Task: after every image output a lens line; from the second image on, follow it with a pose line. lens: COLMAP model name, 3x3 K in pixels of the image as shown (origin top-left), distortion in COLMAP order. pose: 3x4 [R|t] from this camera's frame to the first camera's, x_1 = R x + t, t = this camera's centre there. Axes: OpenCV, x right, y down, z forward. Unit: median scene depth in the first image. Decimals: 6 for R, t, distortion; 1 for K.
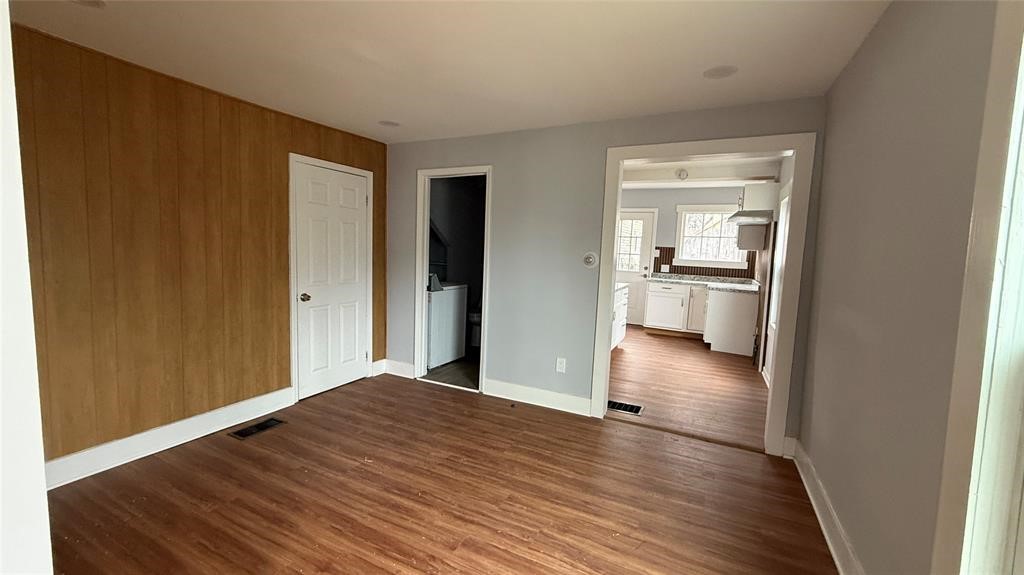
lens RADIAL K [[406.4, 0, 512.5], [0, 406.4, 286.9], [0, 0, 1]] dist [0.007404, 0.000054]
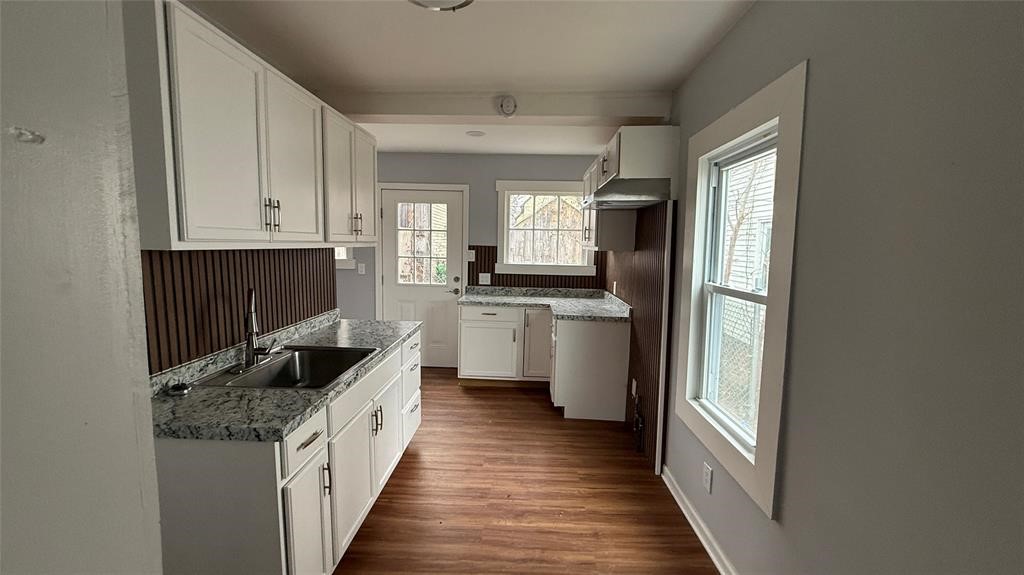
lens RADIAL K [[406.4, 0, 511.7], [0, 406.4, 285.1], [0, 0, 1]] dist [0.007404, 0.000054]
pose [[0.909392, -0.063605, 0.411048, 0.157751], [0.059064, 0.997972, 0.023752, -0.051459], [-0.411725, 0.002679, 0.911304, 0.420034]]
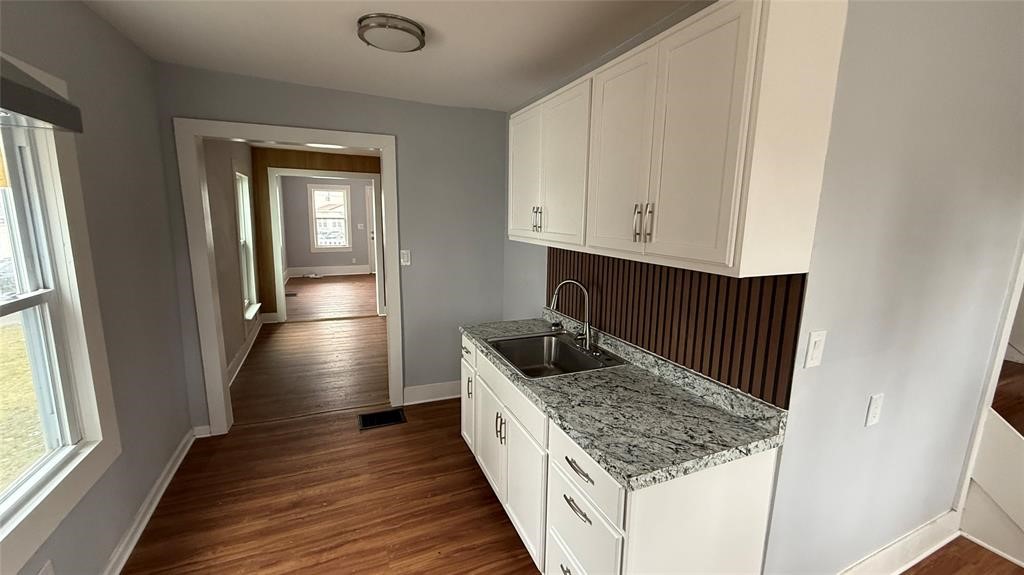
lens RADIAL K [[406.4, 0, 507.3], [0, 406.4, 283.9], [0, 0, 1]] dist [0.007404, 0.000054]
pose [[-0.649532, 0.088760, -0.755135, 0.400095], [-0.111735, 0.971237, 0.210270, -0.113957], [0.752079, 0.220953, -0.620932, 0.915358]]
